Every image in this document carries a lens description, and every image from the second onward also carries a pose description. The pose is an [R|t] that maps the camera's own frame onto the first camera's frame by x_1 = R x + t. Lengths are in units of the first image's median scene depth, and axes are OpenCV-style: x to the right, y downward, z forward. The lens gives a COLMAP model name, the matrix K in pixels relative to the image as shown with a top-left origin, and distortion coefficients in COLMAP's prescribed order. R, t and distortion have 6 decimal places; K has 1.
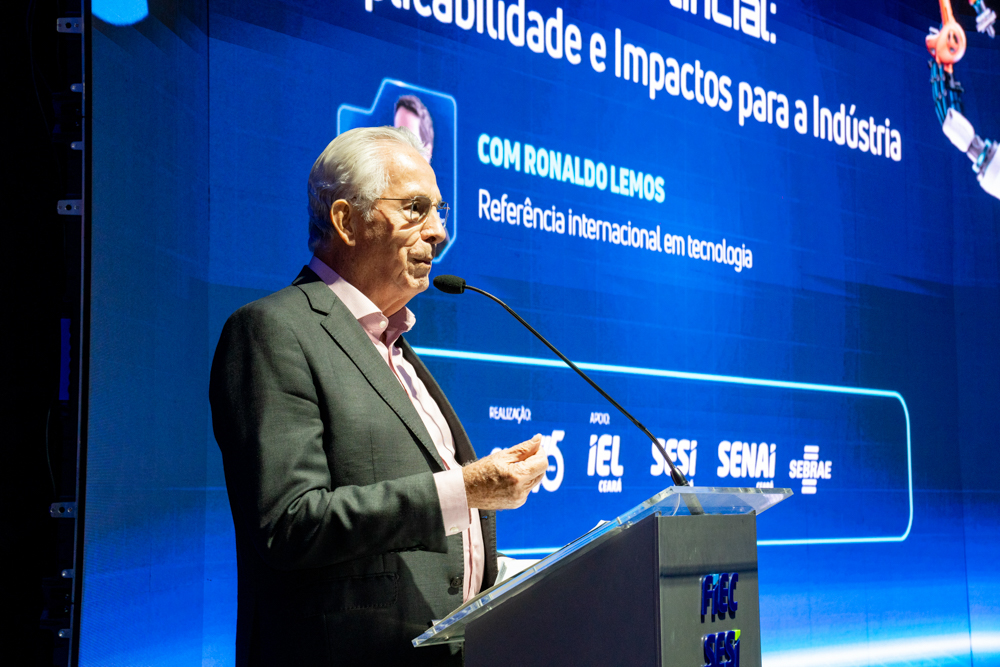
lens RADIAL K [[2229.1, 0, 500.0], [0, 2229.1, 333.5], [0, 0, 1]] dist [0.653030, 0.341041]
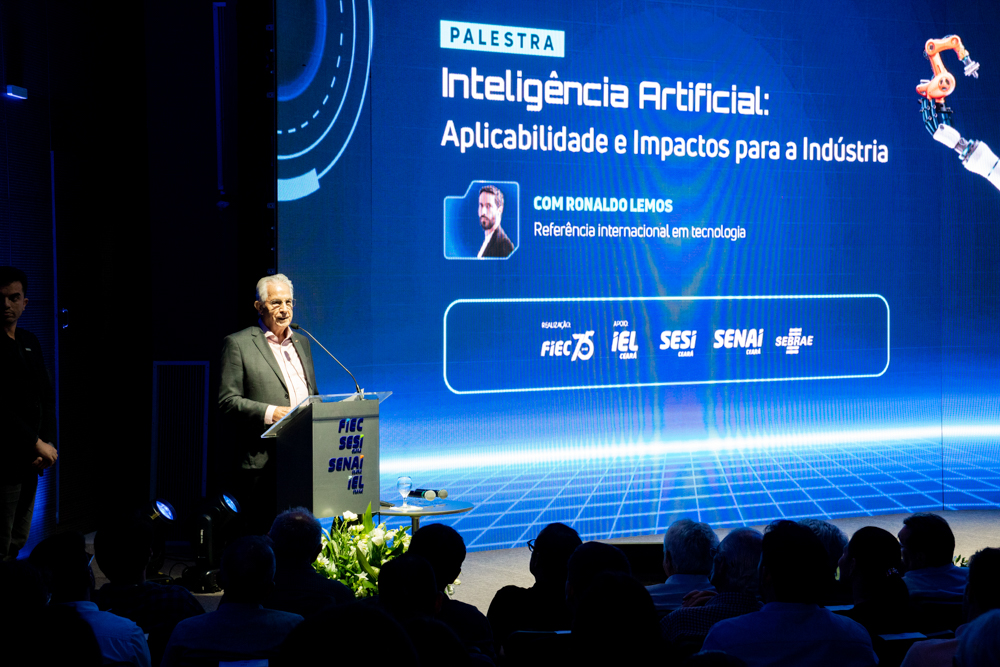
lens RADIAL K [[1967.6, 0, 500.0], [0, 1967.6, 333.5], [0, 0, 1]] dist [0.599268, 0.054409]
pose [[0.924314, 0.015857, -0.381304, 0.610005], [0.024314, 0.994660, 0.100304, -0.132593], [0.380859, -0.101983, 0.918992, -0.687365]]
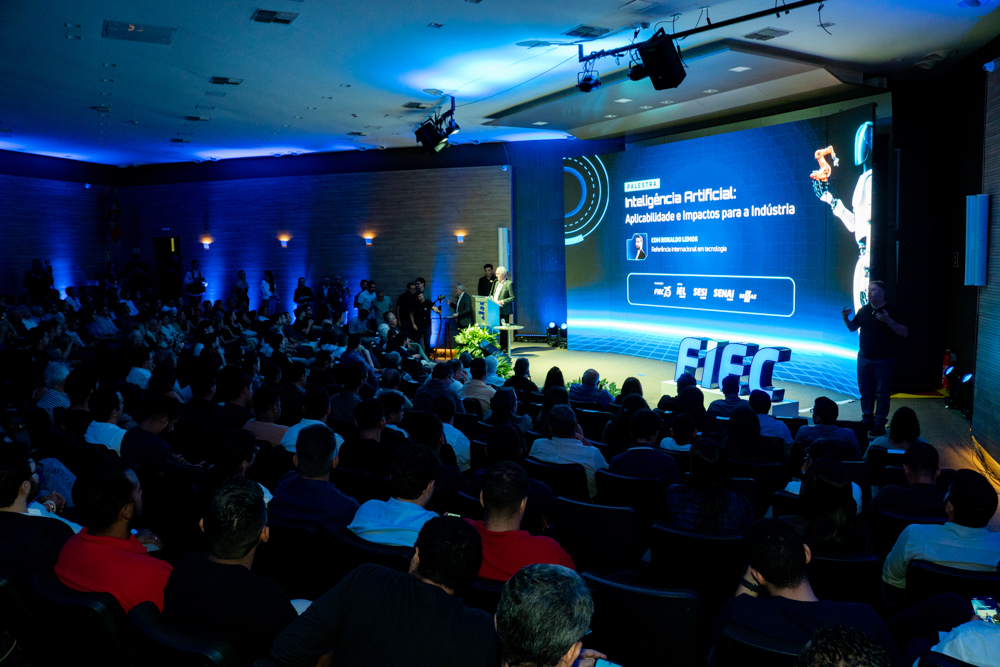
lens RADIAL K [[744.2, 0, 500.0], [0, 744.2, 333.5], [0, 0, 1]] dist [-0.004923, -0.001062]
pose [[-0.441306, 0.119184, -0.889407, 1.798544], [0.091838, 0.991935, 0.087355, -0.040298], [0.892645, -0.043132, -0.448692, 1.361731]]
